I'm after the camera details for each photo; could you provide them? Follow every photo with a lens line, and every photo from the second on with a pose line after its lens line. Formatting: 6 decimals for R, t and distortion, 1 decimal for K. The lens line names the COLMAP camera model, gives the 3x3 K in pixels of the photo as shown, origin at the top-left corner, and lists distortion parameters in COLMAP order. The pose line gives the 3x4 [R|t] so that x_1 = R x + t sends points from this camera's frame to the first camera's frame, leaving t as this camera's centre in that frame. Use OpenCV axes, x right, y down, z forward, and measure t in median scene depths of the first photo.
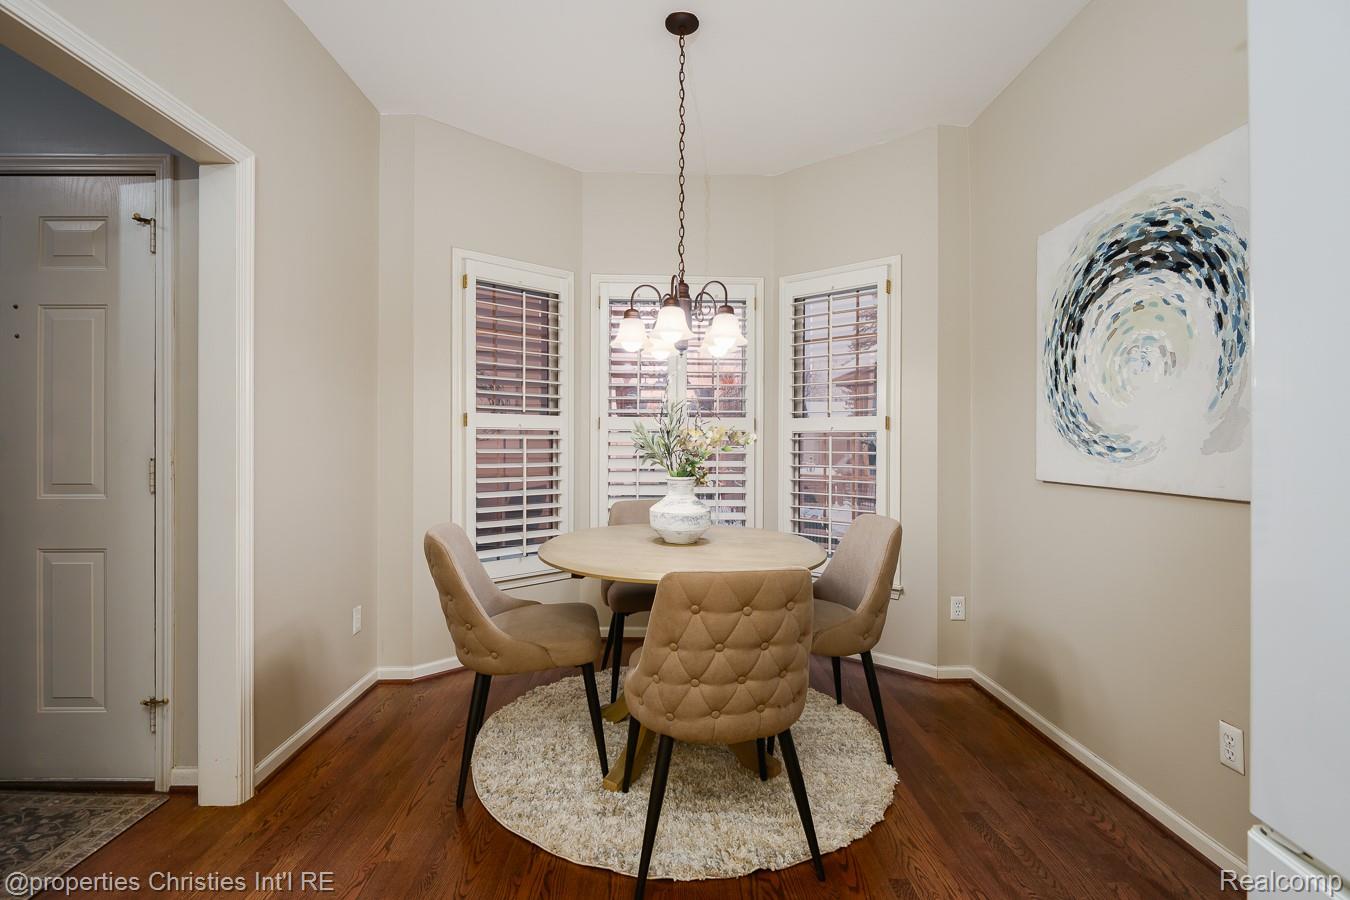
lens RADIAL K [[620.2, 0, 674.6], [0, 620.2, 440.5], [0, 0, 1]] dist [-0.009169, -0.000172]
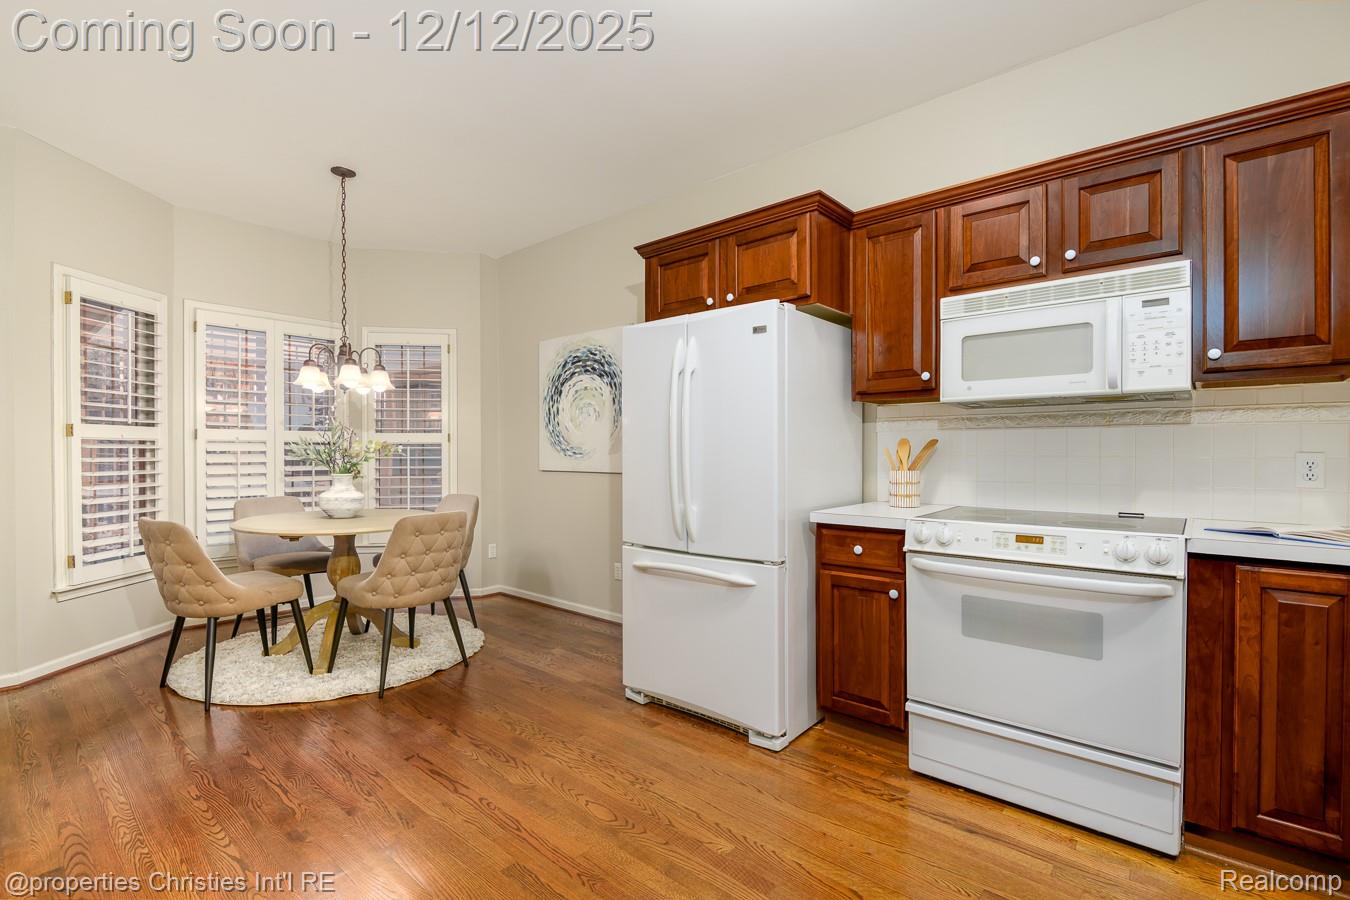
lens RADIAL K [[620.2, 0, 674.6], [0, 620.2, 452.9], [0, 0, 1]] dist [-0.009169, -0.000172]
pose [[0.674387, -0.006776, 0.738347, -0.584600], [0.000328, 0.999961, 0.008878, -0.005754], [-0.738378, -0.005745, 0.674363, -0.637513]]
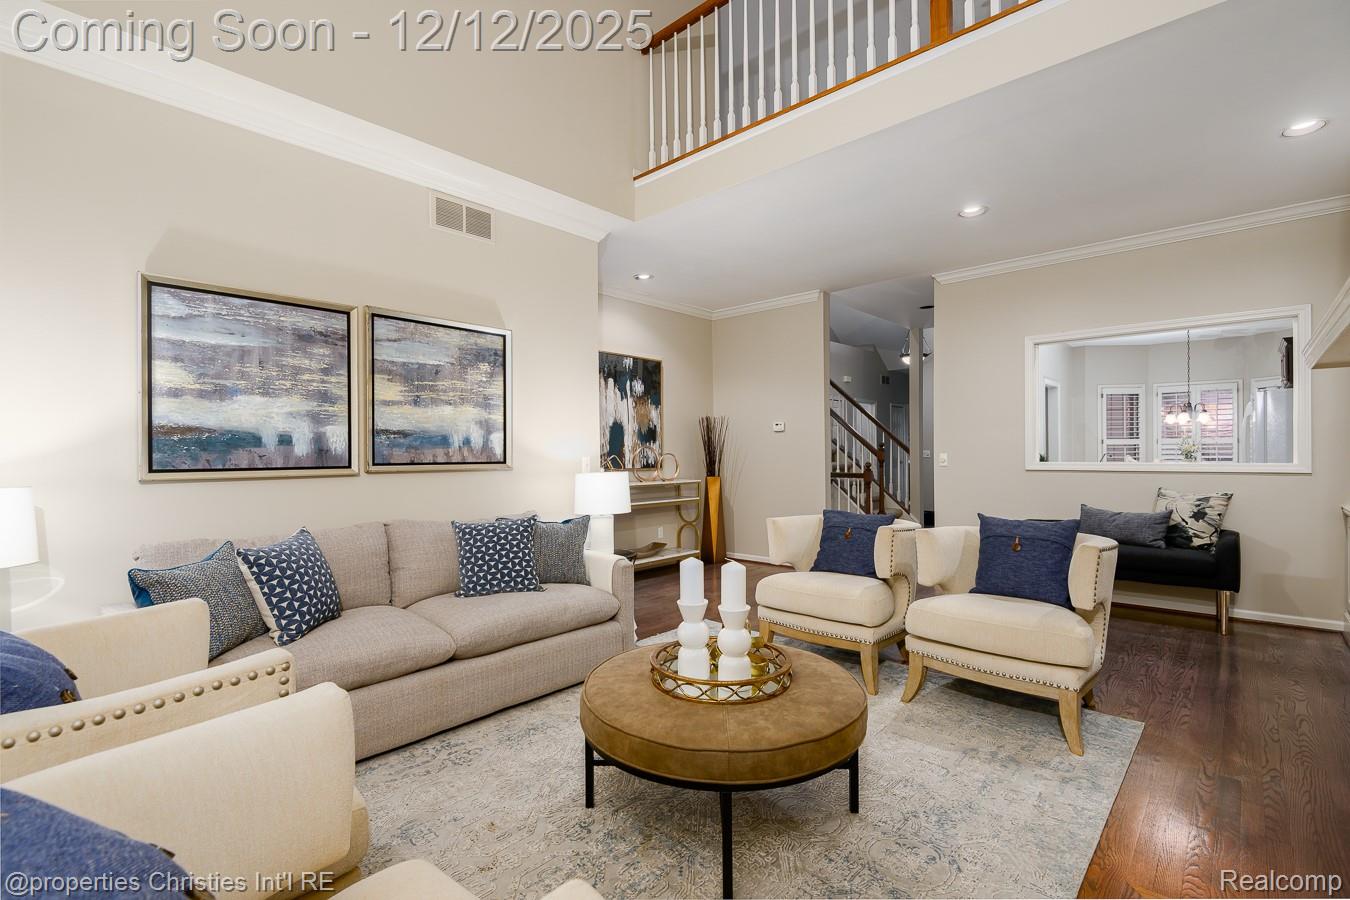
lens RADIAL K [[620.2, 0, 676.5], [0, 620.2, 452.7], [0, 0, 1]] dist [-0.009169, -0.000172]
pose [[0.720334, -0.004215, -0.693614, 0.357678], [0.011922, 0.999909, 0.006304, -0.034192], [0.693525, -0.012810, 0.720319, -3.684270]]
